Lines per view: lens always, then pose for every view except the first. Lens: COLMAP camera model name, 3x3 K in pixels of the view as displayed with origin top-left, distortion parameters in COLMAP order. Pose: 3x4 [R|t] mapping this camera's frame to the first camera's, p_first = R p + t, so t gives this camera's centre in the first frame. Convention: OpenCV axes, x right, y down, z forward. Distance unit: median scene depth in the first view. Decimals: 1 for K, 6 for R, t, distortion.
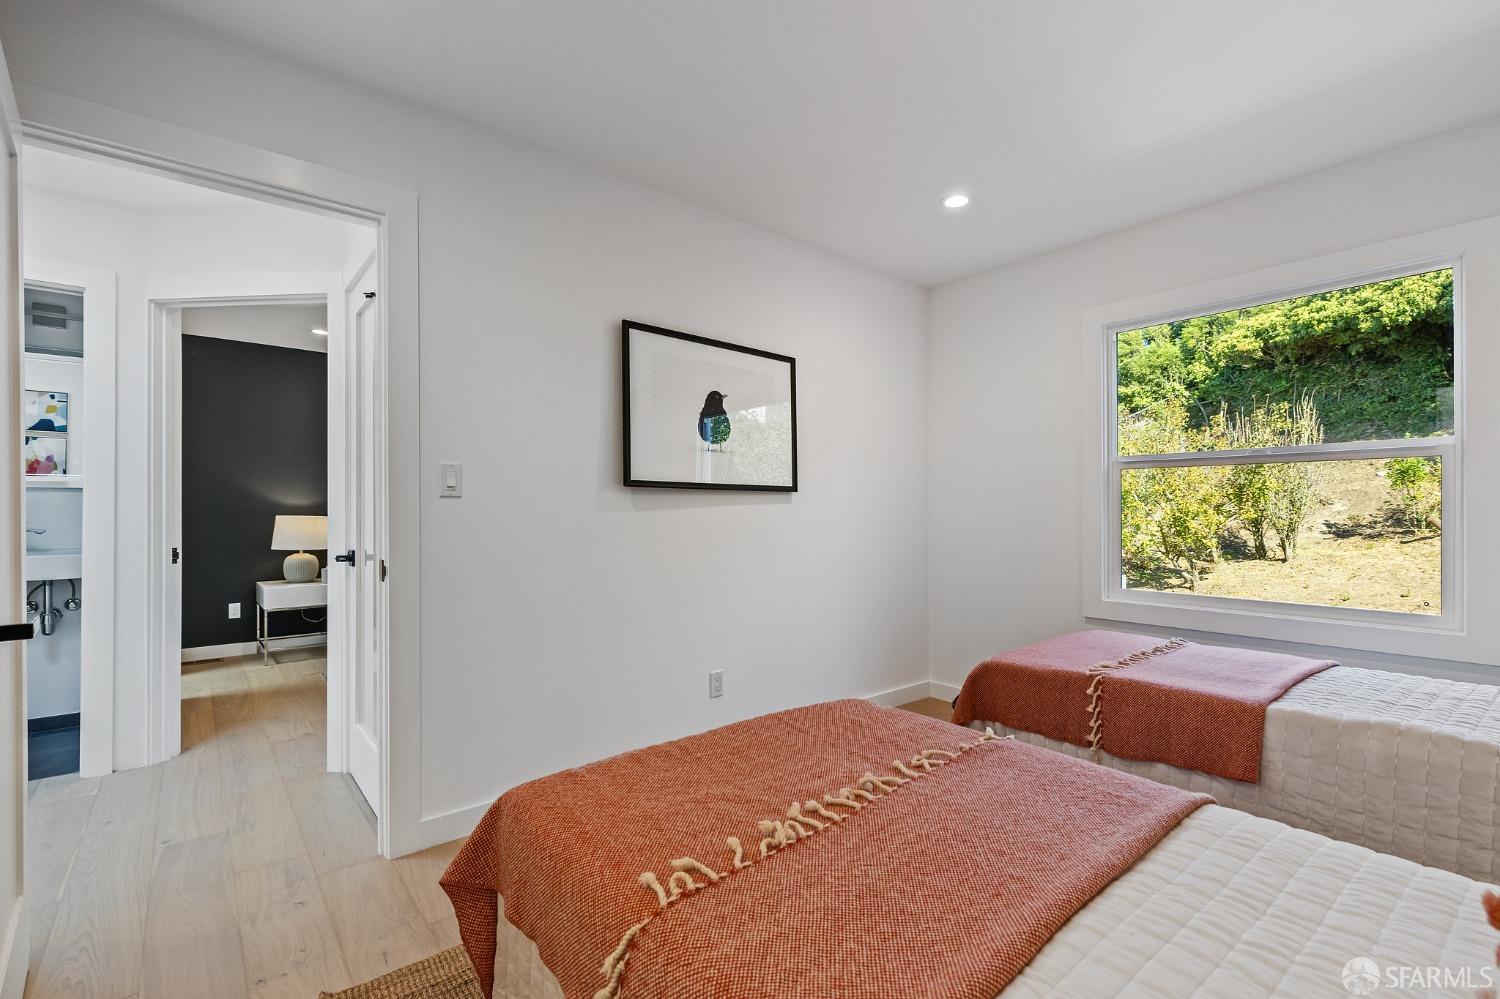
lens RADIAL K [[652.3, 0, 751.3], [0, 652.3, 508.9], [0, 0, 1]] dist [-0.002089, -0.000239]
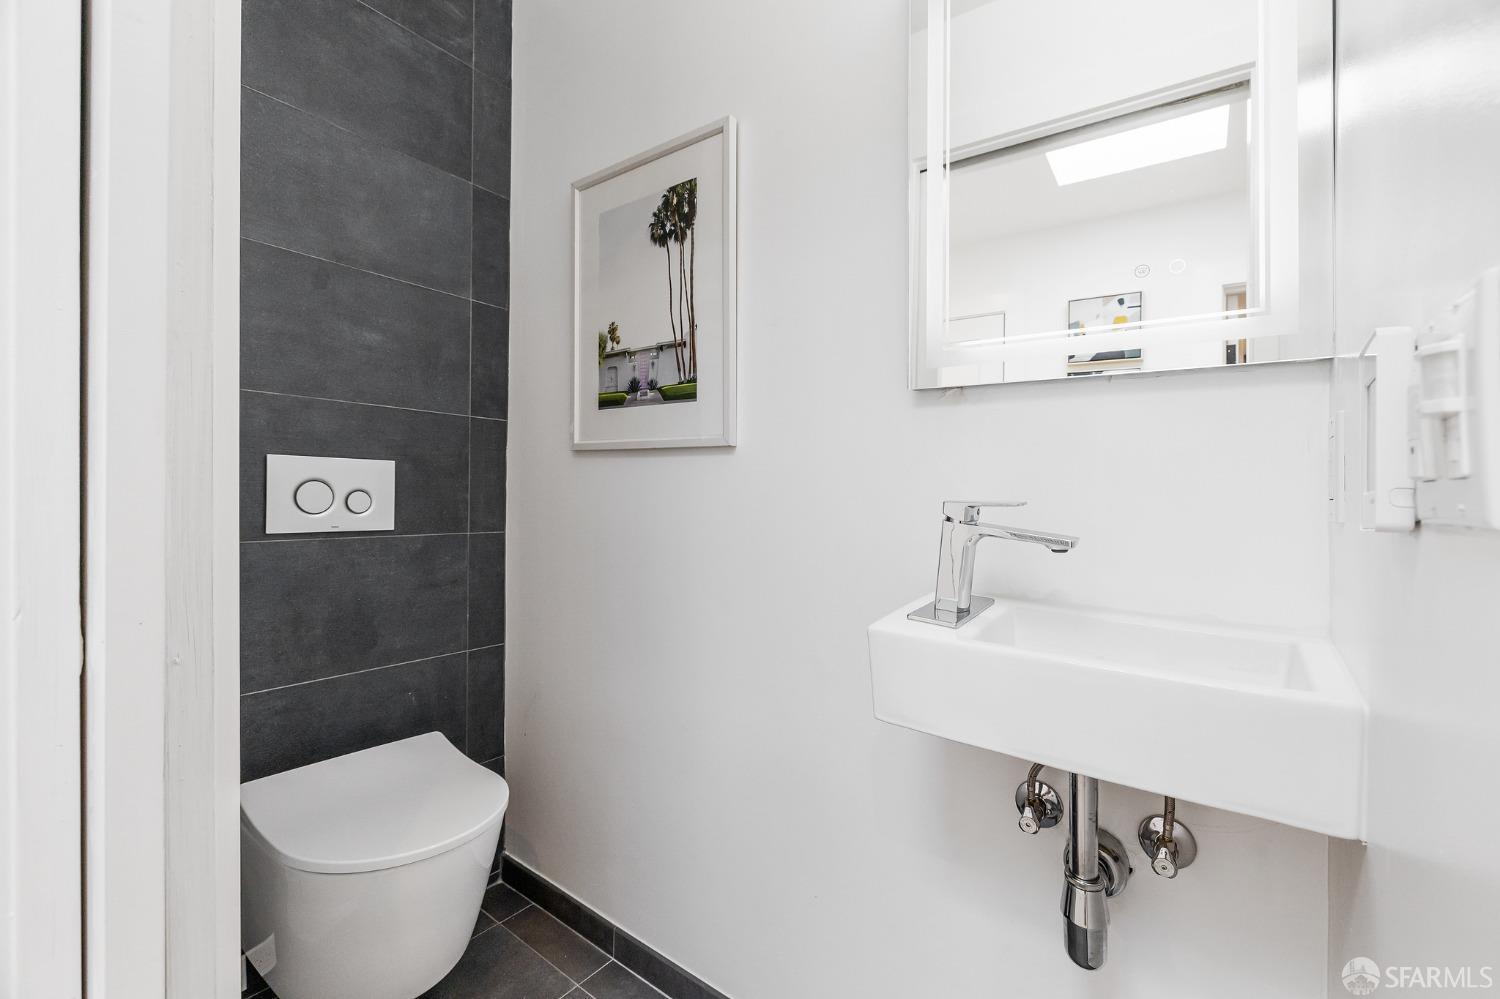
lens RADIAL K [[652.3, 0, 747.4], [0, 652.3, 504.5], [0, 0, 1]] dist [-0.002089, -0.000239]
pose [[0.214372, -0.004036, -0.976744, -0.559256], [0.005483, 0.999981, -0.002929, 0.015774], [0.976737, -0.004727, 0.214390, 0.530775]]
